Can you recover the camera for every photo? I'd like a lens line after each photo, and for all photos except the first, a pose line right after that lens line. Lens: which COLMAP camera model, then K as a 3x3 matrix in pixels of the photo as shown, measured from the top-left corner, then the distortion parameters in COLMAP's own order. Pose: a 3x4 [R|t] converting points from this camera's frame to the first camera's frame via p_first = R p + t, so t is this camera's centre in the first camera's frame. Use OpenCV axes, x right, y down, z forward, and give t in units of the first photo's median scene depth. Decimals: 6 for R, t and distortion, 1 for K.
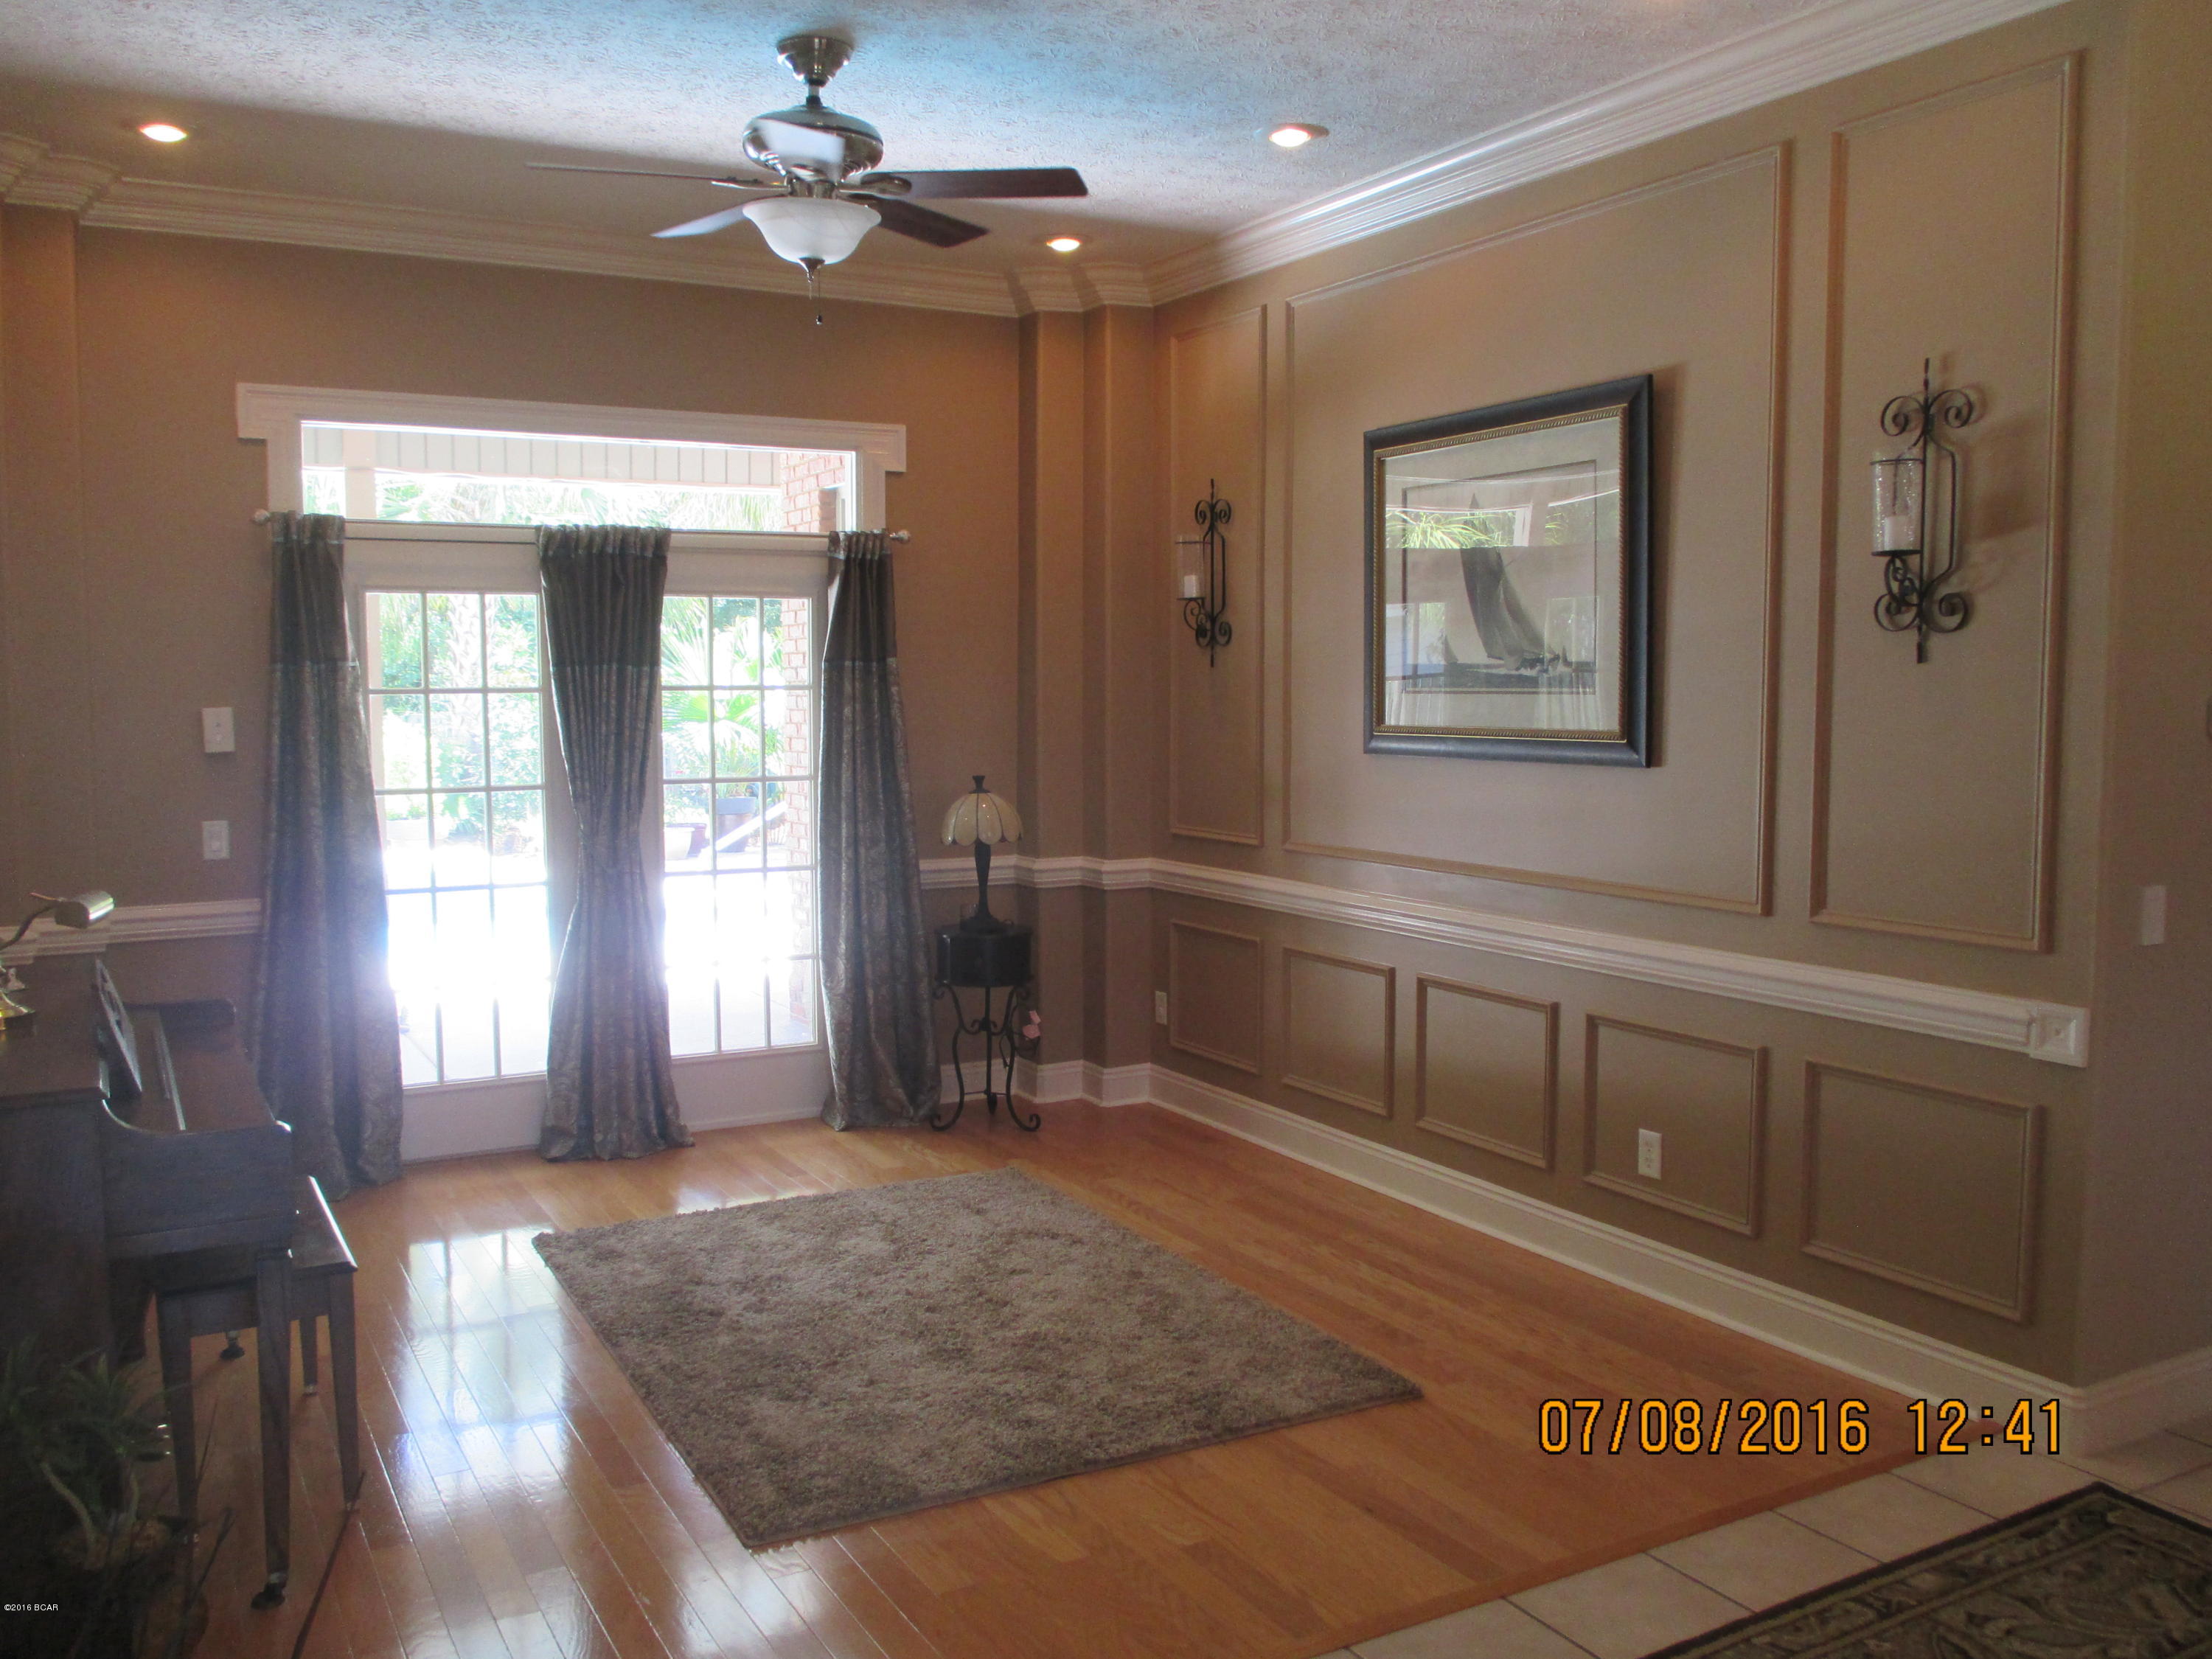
lens RADIAL K [[1854.7, 0, 1081.3], [0, 1854.7, 817.1], [0, 0, 1]] dist [-0.033435, 0.017825]
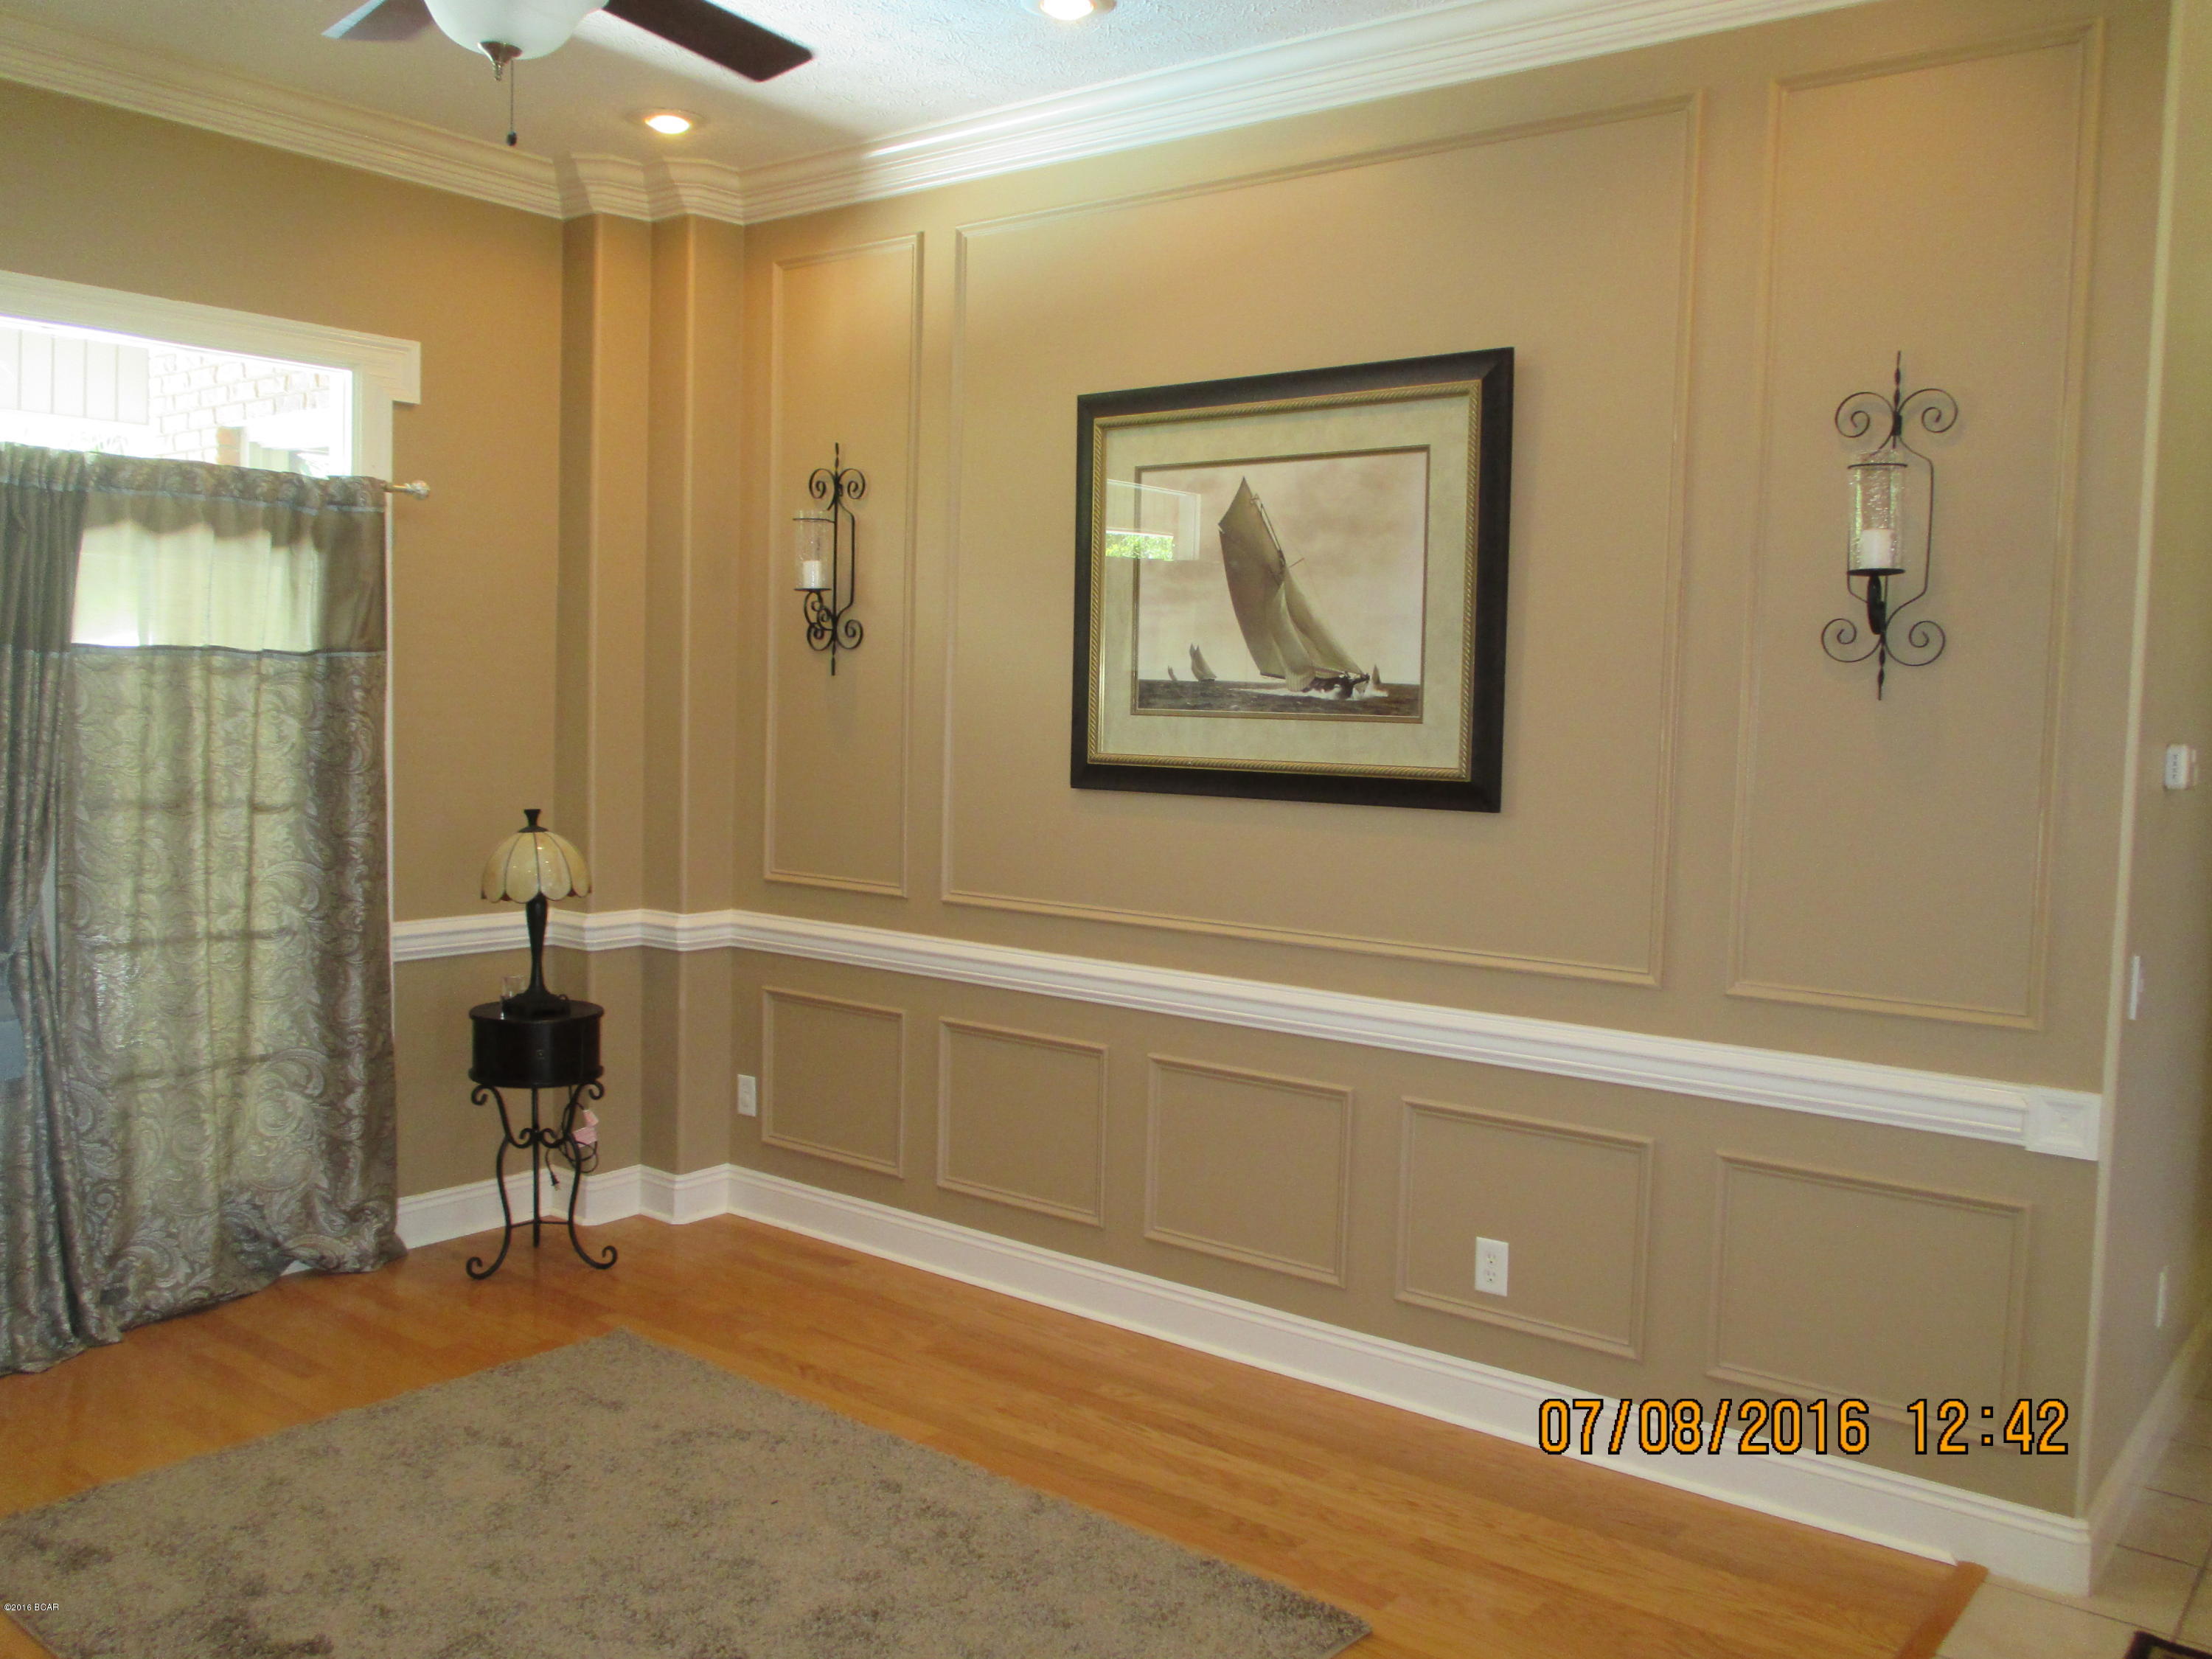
lens RADIAL K [[1854.7, 0, 1081.3], [0, 1854.7, 817.1], [0, 0, 1]] dist [-0.033435, 0.017825]
pose [[0.921308, -0.001030, 0.388832, -0.152381], [0.002606, 0.999990, -0.003525, -0.016793], [-0.388825, 0.004261, 0.921302, 0.225339]]
